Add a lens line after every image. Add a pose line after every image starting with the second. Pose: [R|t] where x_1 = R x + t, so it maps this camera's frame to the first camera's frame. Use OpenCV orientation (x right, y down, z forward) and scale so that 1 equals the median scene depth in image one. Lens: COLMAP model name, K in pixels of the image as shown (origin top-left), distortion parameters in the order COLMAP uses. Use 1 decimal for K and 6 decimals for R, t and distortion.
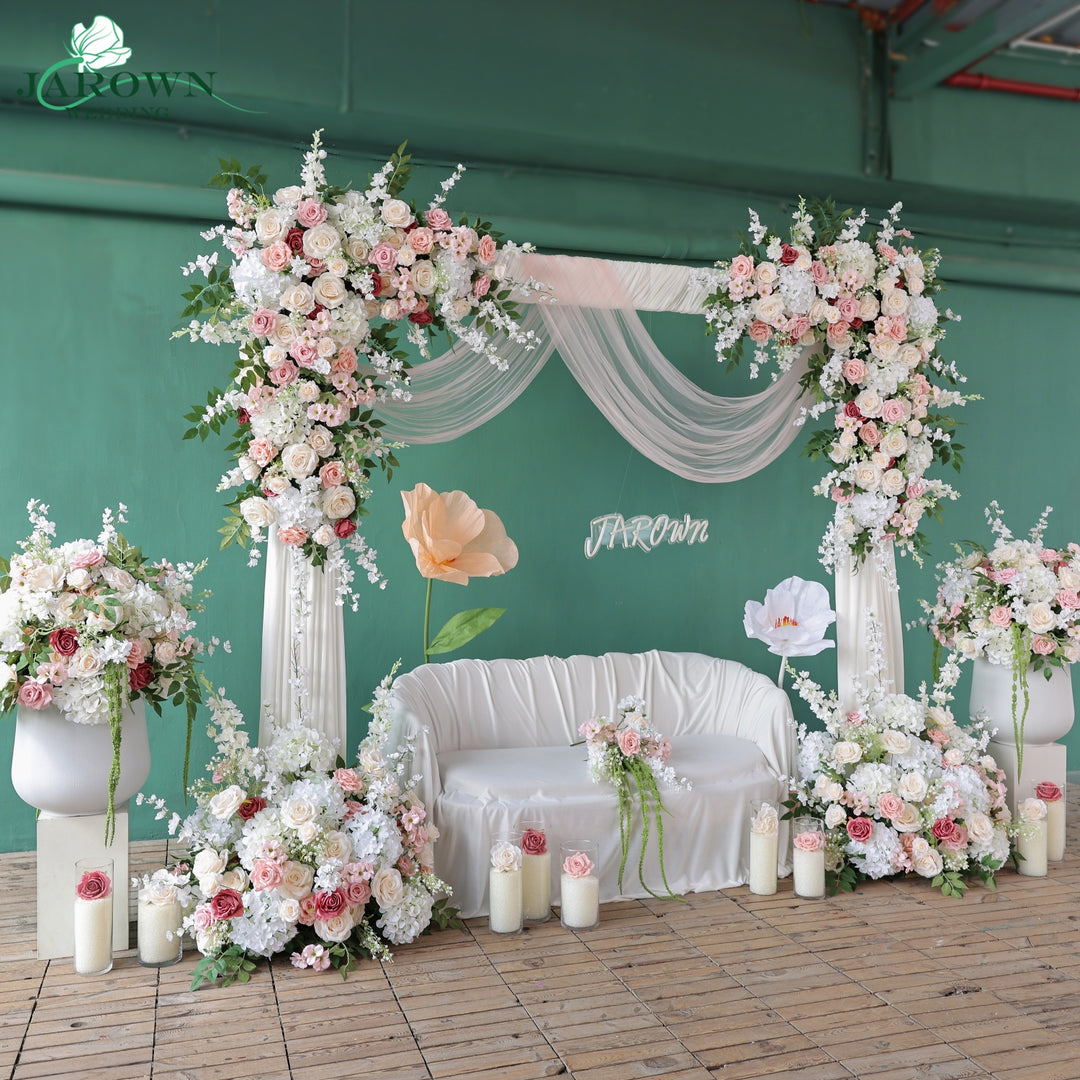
lens RADIAL K [[1216.3, 0, 498.7], [0, 1216.3, 528.4], [0, 0, 1]] dist [-0.004902, 0.004303]
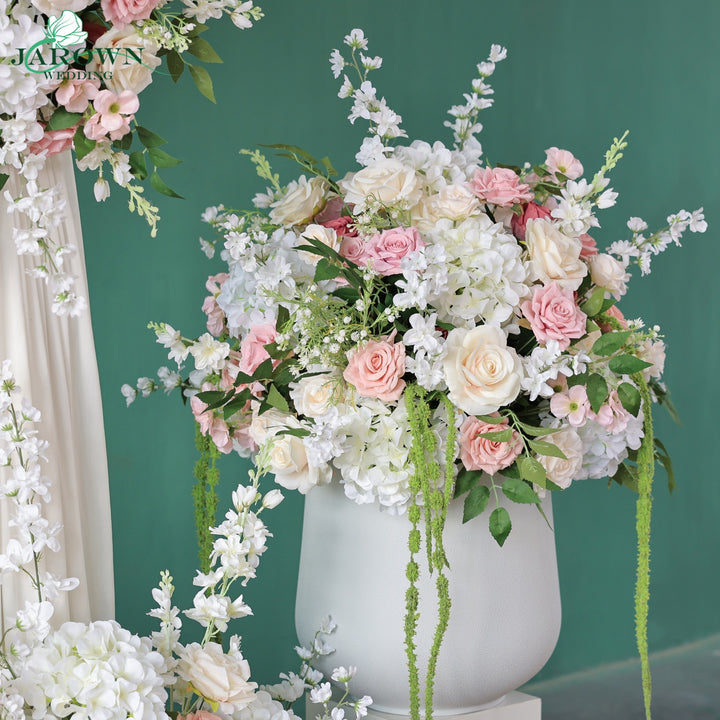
lens RADIAL K [[2337.9, 0, 360.2], [0, 2337.9, 360.1], [0, 0, 1]] dist [-0.020320, -0.013060]
pose [[0.923996, -0.052628, 0.378763, 0.156599], [0.005336, 0.992162, 0.124841, -0.012877], [-0.382365, -0.113331, 0.917035, 0.390767]]
